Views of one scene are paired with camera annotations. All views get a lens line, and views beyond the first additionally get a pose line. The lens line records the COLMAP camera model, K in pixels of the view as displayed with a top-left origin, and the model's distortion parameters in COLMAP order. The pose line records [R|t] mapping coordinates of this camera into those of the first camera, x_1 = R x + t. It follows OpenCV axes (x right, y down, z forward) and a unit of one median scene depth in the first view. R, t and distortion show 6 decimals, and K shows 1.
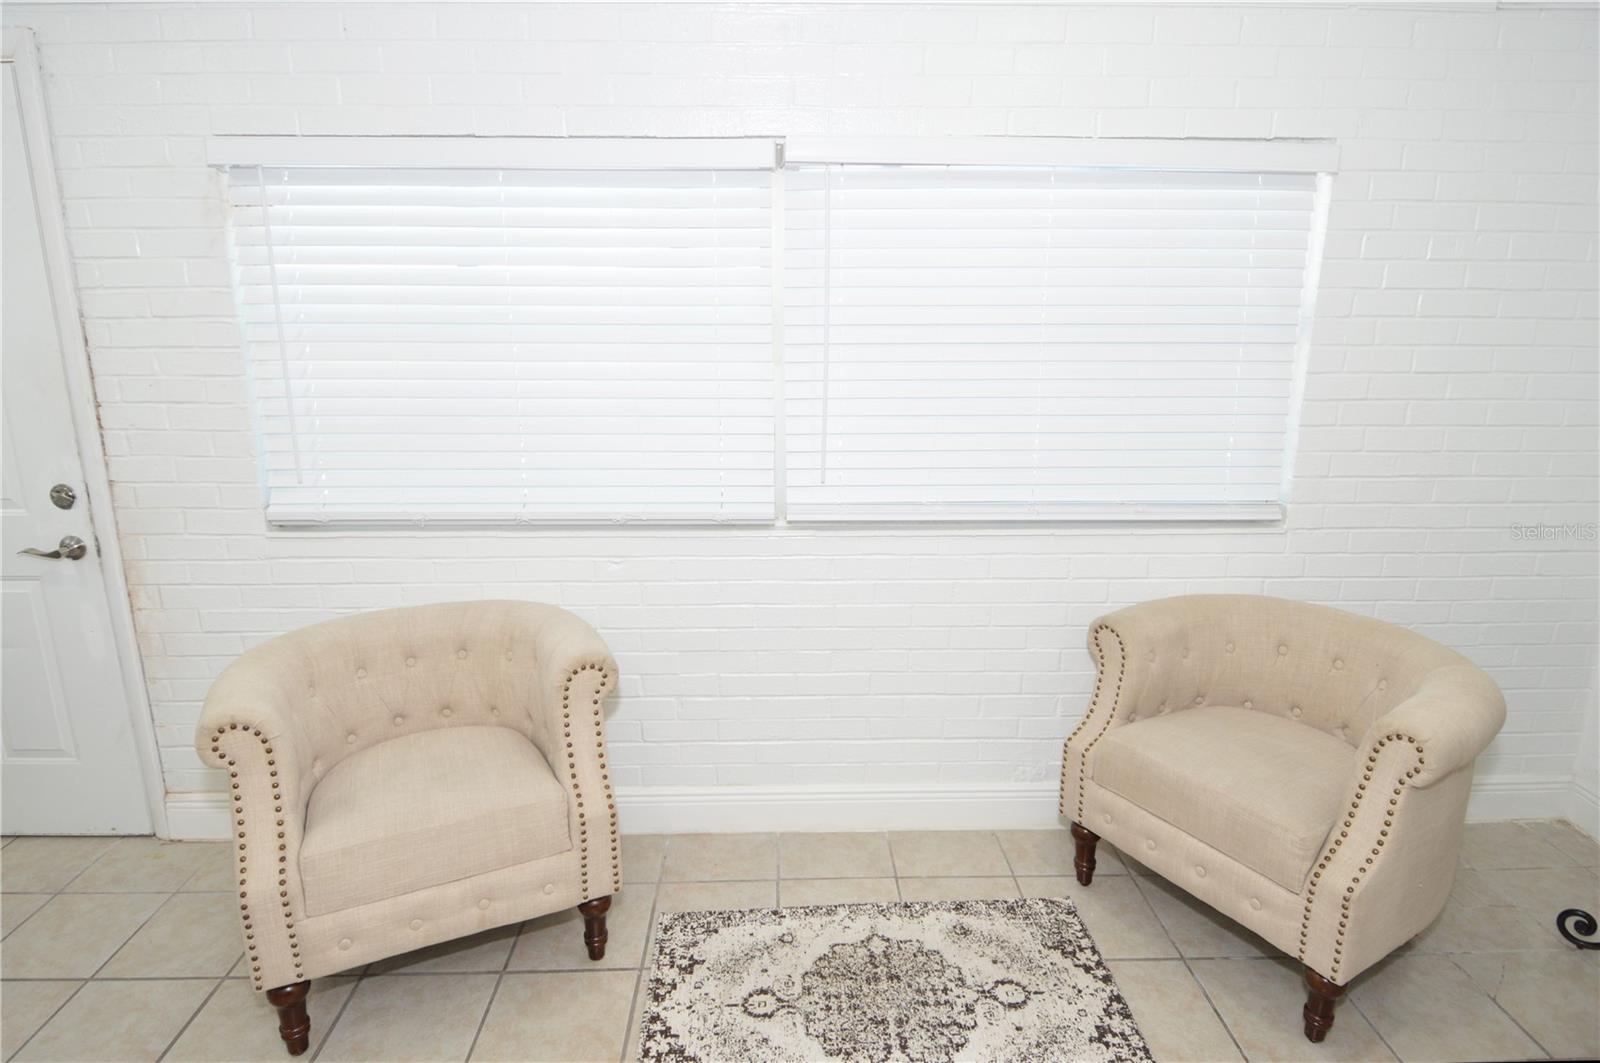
lens RADIAL K [[892.5, 0, 796.3], [0, 892.5, 508.6], [0, 0, 1]] dist [0.019419, -0.032139]
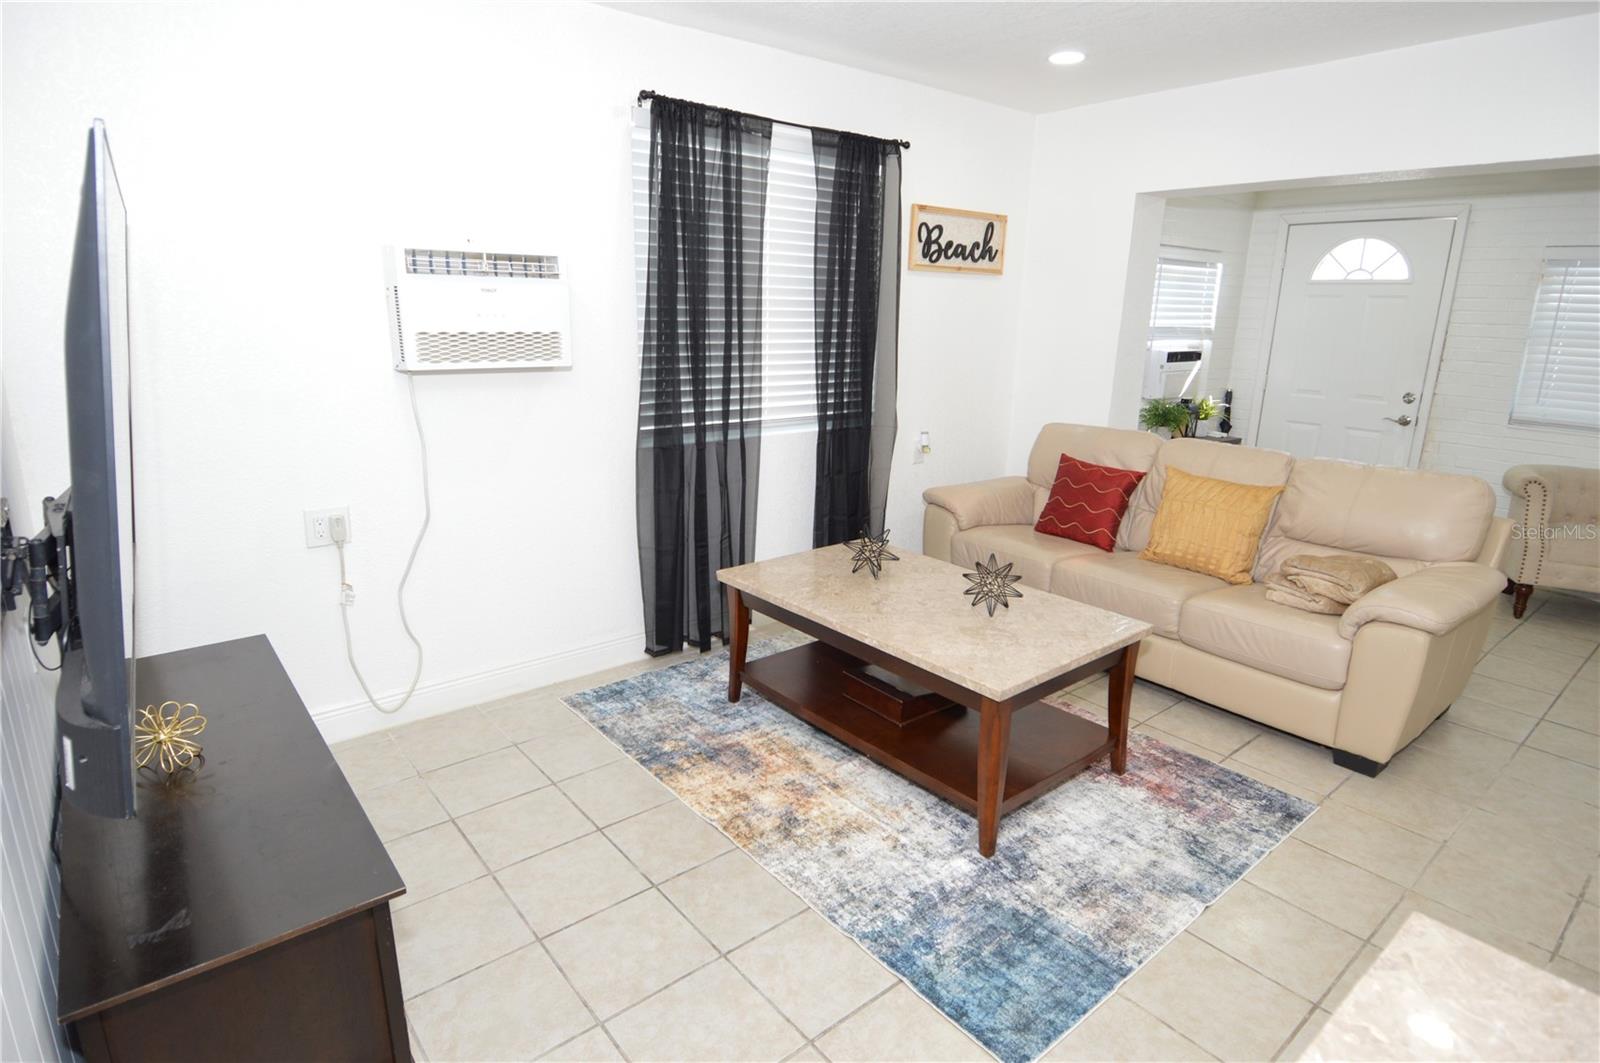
lens RADIAL K [[847.9, 0, 804.1], [0, 847.9, 524.4], [0, 0, 1]] dist [0.022289, -0.032168]
pose [[0.616664, 0.211810, -0.758196, -0.036807], [-0.202771, 0.973363, 0.106999, 0.413805], [0.760664, 0.087757, 0.643187, -1.708517]]
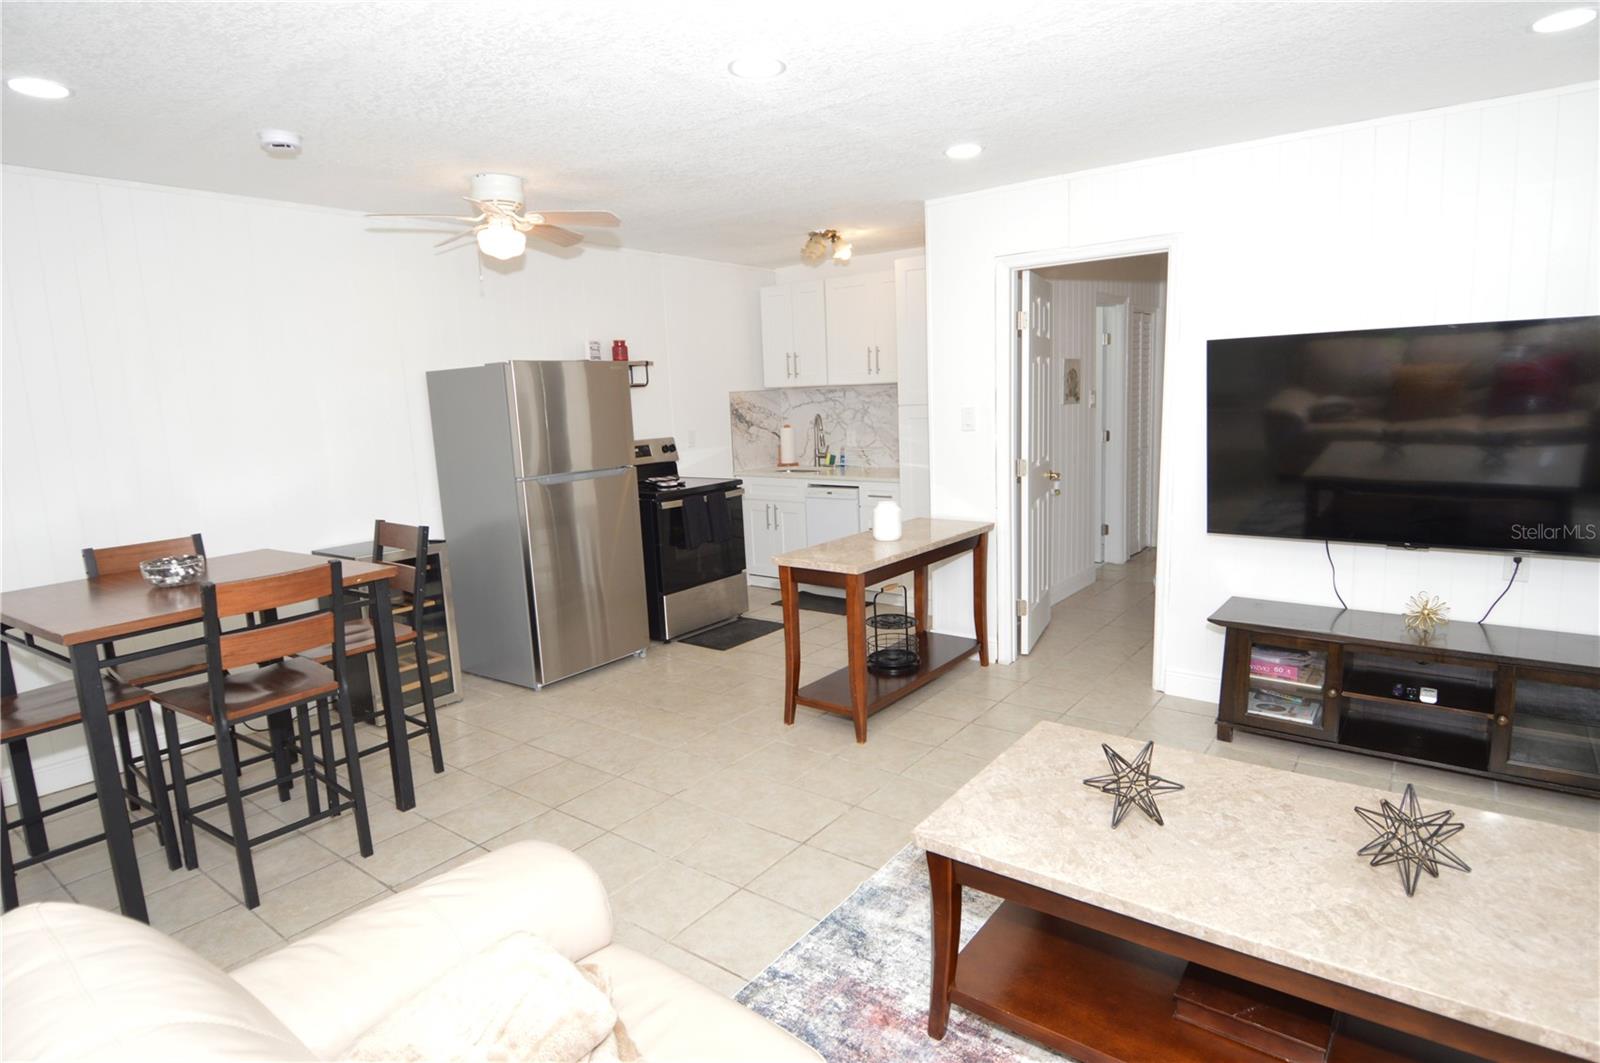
lens RADIAL K [[867.9, 0, 806.8], [0, 867.9, 525.1], [0, 0, 1]] dist [0.018816, -0.030267]
pose [[-0.781407, -0.062966, 0.620836, -1.061093], [0.182865, 0.928114, 0.324291, -0.014761], [-0.596626, 0.366932, -0.713721, 0.035723]]
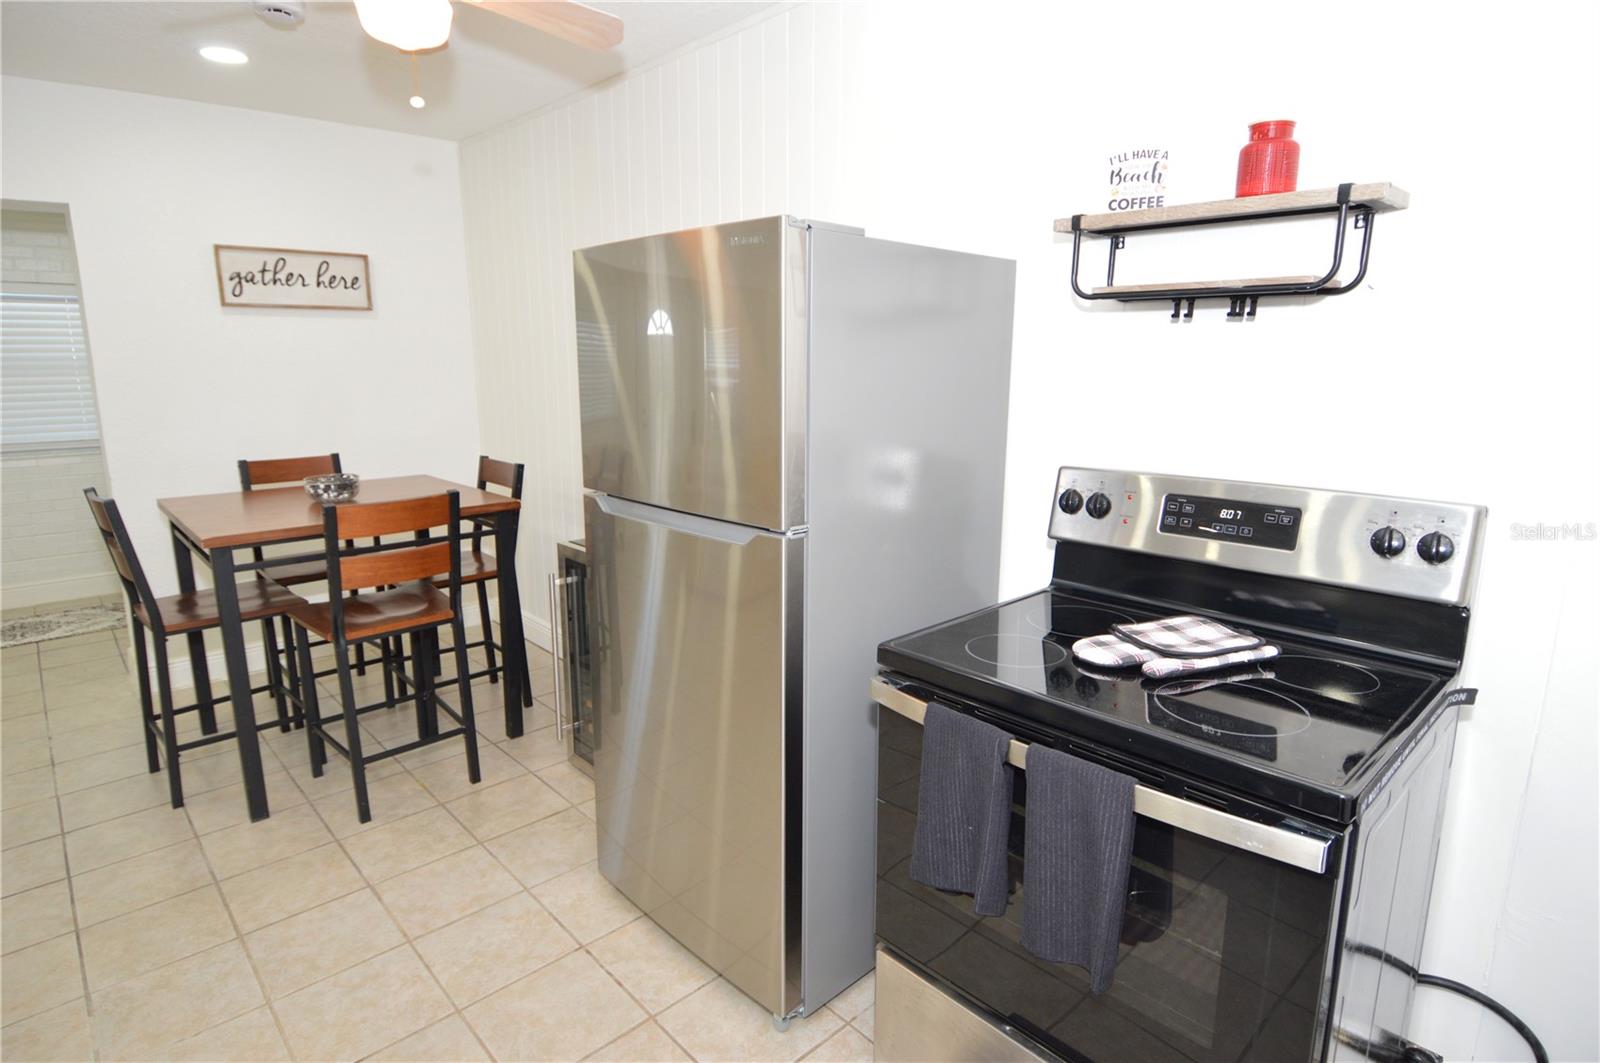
lens RADIAL K [[847.9, 0, 804.1], [0, 847.9, 524.4], [0, 0, 1]] dist [0.022289, -0.032168]
pose [[0.747146, -0.126210, 0.652567, 0.210957], [0.149033, 0.988618, 0.020571, 0.466456], [-0.647736, 0.081885, 0.757452, -1.922619]]
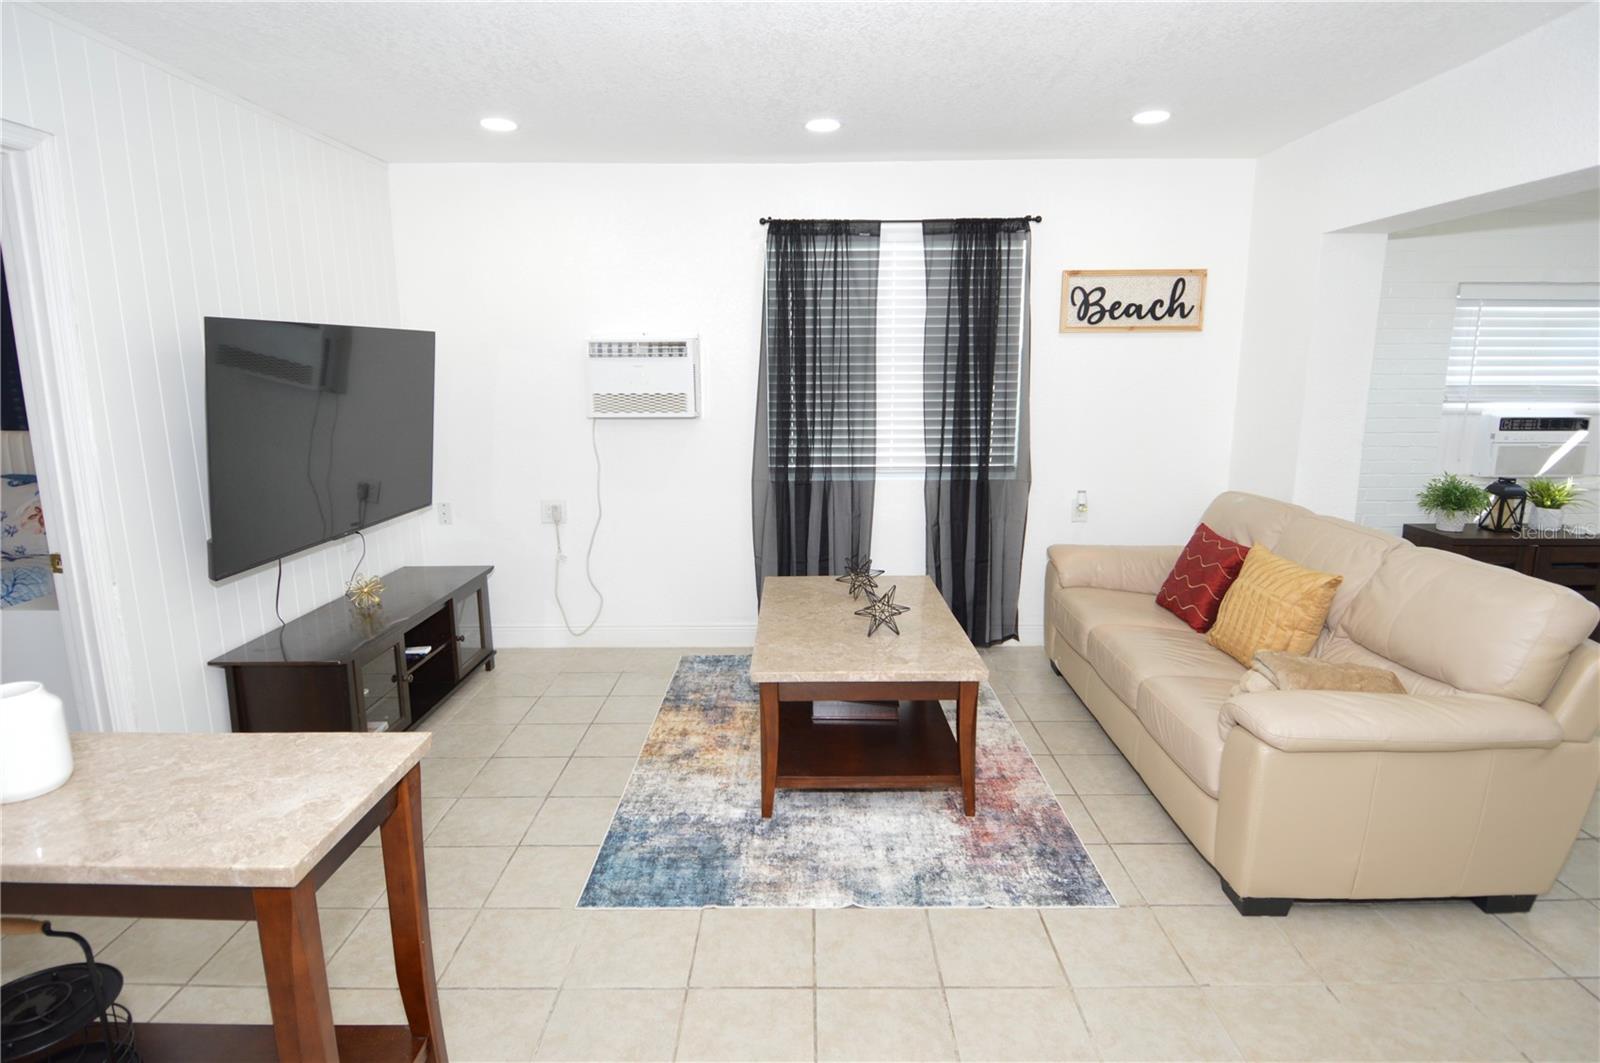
lens RADIAL K [[847.9, 0, 804.1], [0, 847.9, 524.4], [0, 0, 1]] dist [0.022289, -0.032168]
pose [[-0.029943, 0.188756, -0.981567, 0.569982], [-0.223987, 0.955767, 0.190627, 0.199744], [0.974132, 0.225566, 0.013661, -0.872428]]
